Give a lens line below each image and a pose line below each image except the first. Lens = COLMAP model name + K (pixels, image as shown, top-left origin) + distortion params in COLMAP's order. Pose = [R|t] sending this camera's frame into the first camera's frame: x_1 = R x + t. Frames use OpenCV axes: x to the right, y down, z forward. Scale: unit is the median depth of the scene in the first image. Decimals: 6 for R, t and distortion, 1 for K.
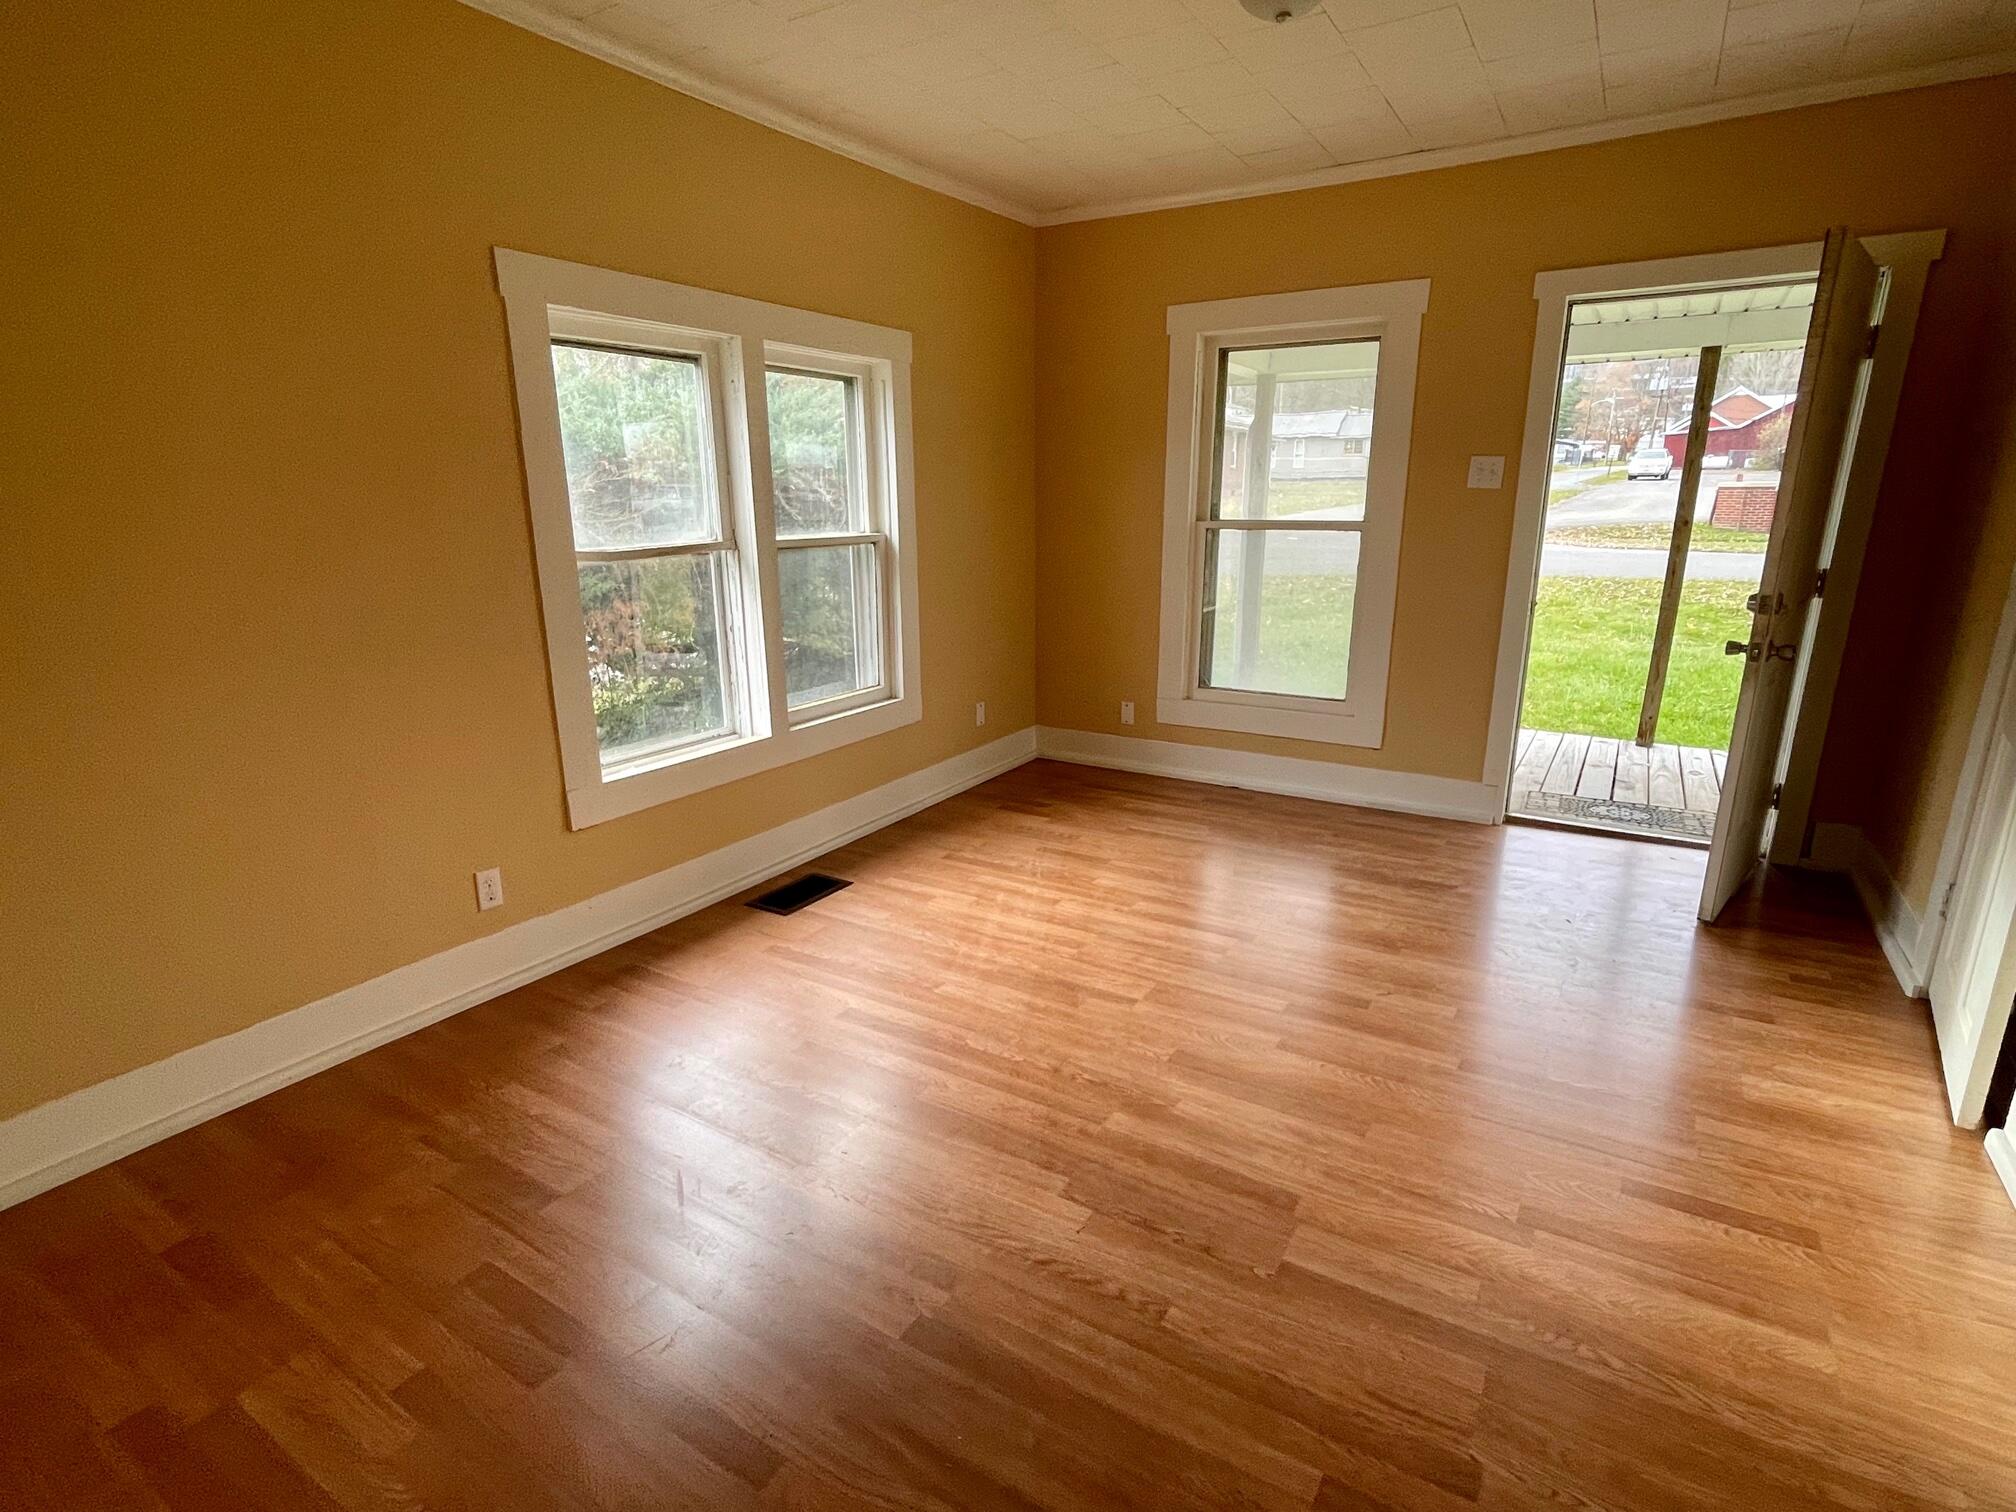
lens RADIAL K [[1010.7, 0, 996.6], [0, 1010.7, 776.9], [0, 0, 1]] dist [-0.008995, 0.008910]
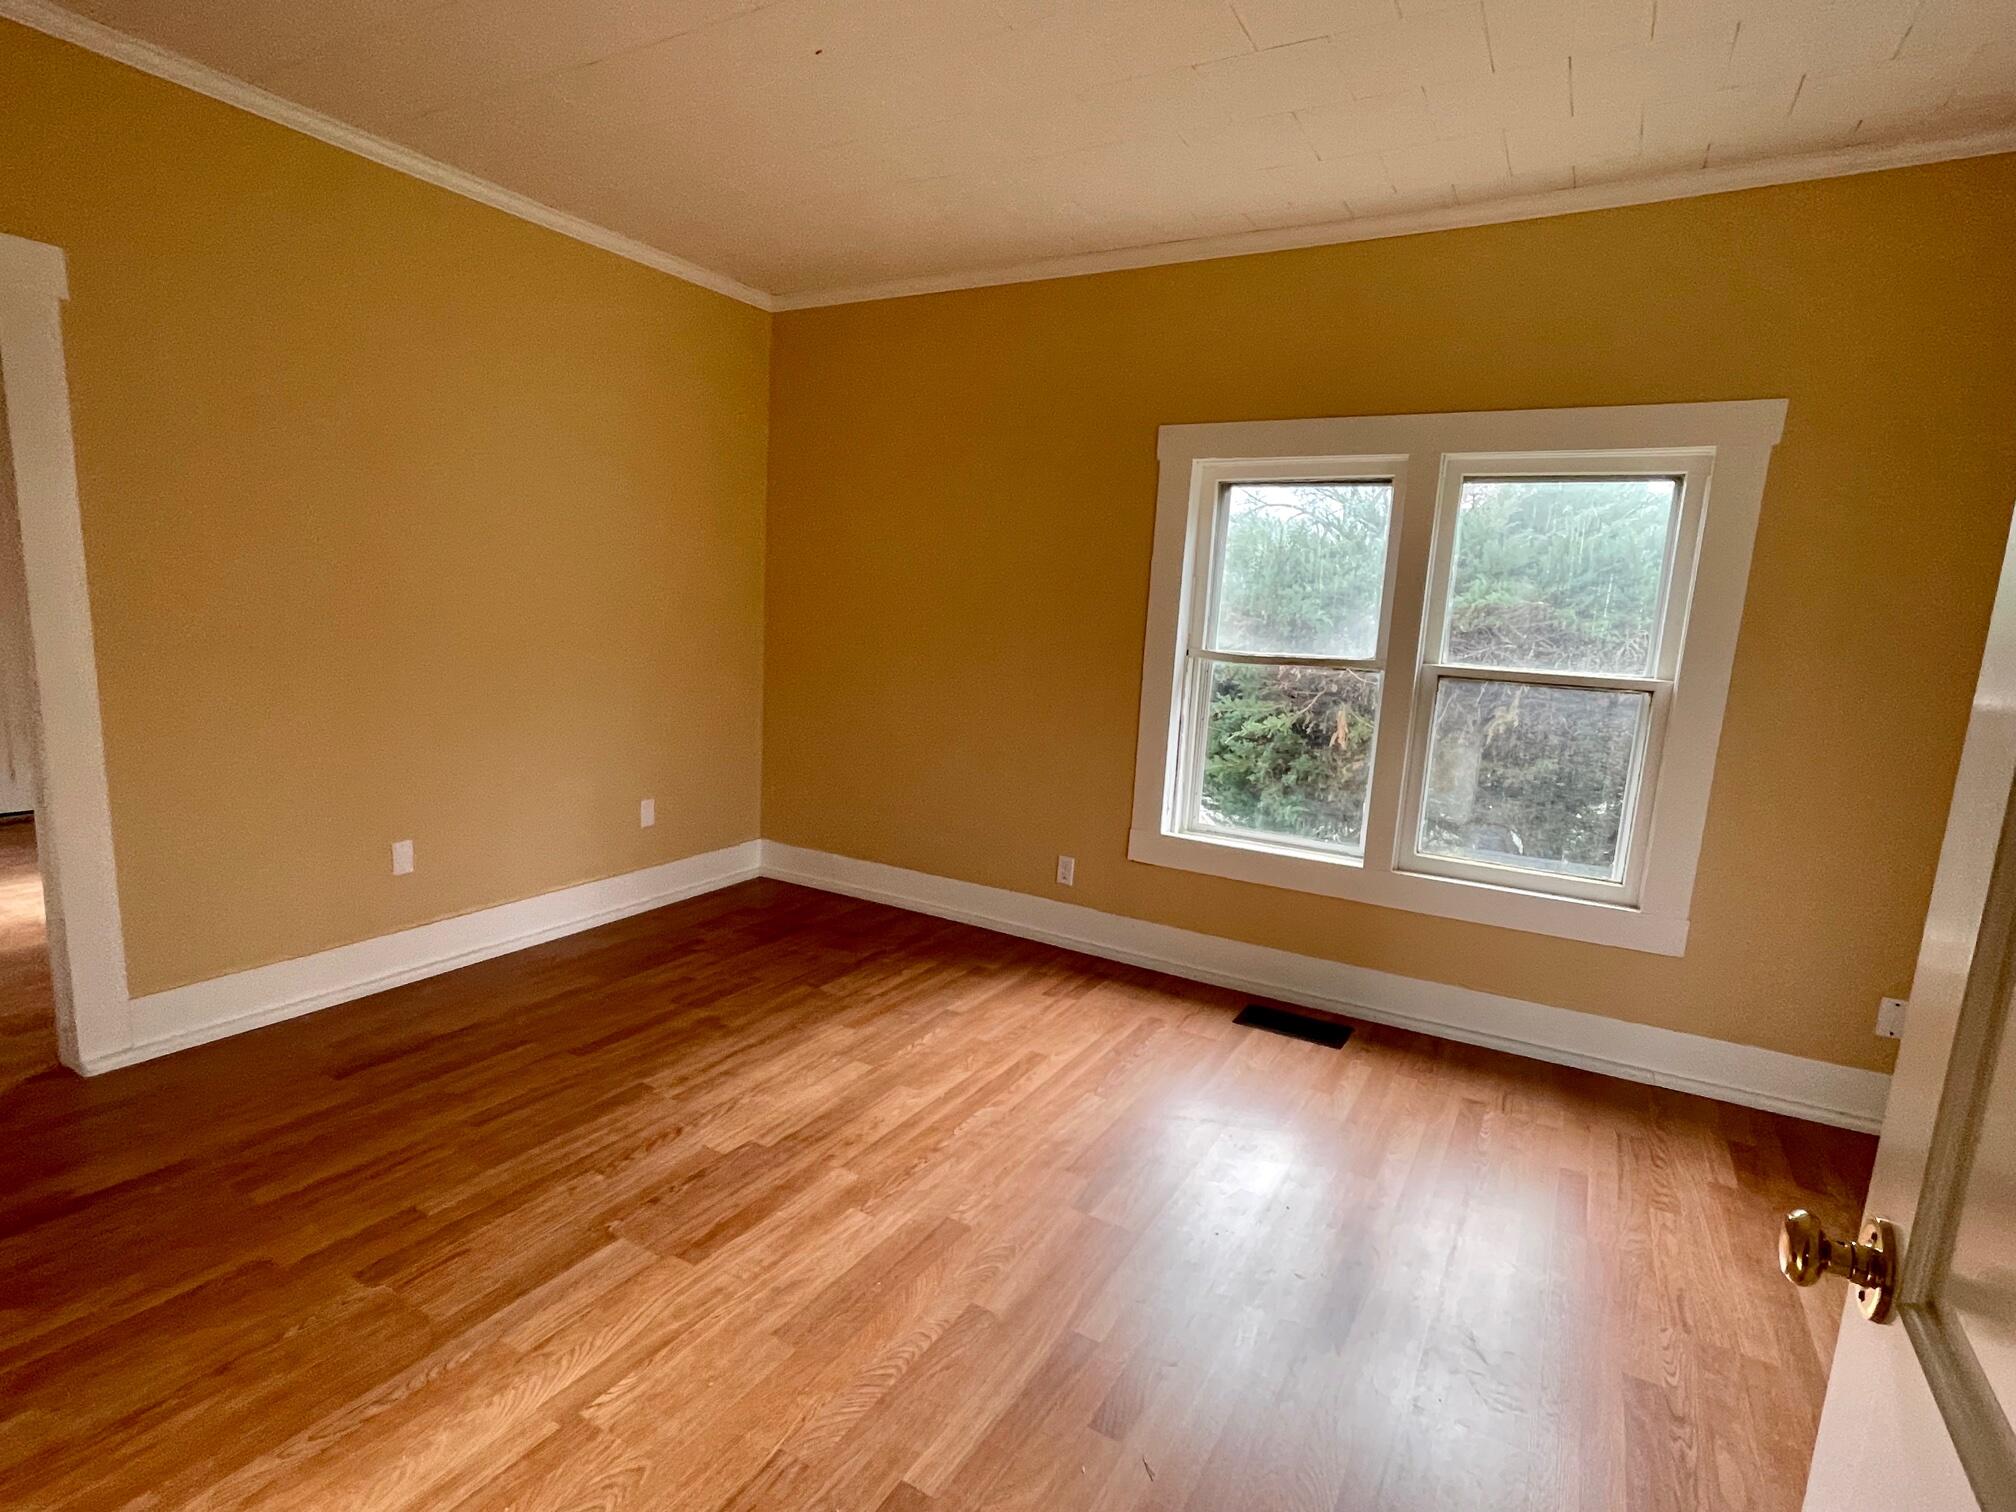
lens RADIAL K [[1010.7, 0, 996.6], [0, 1010.7, 776.9], [0, 0, 1]] dist [-0.008995, 0.008910]
pose [[0.036666, 0.184321, -0.982182, 1.078917], [-0.315432, 0.934732, 0.163641, -0.267650], [0.948239, 0.303812, 0.092414, 0.929765]]
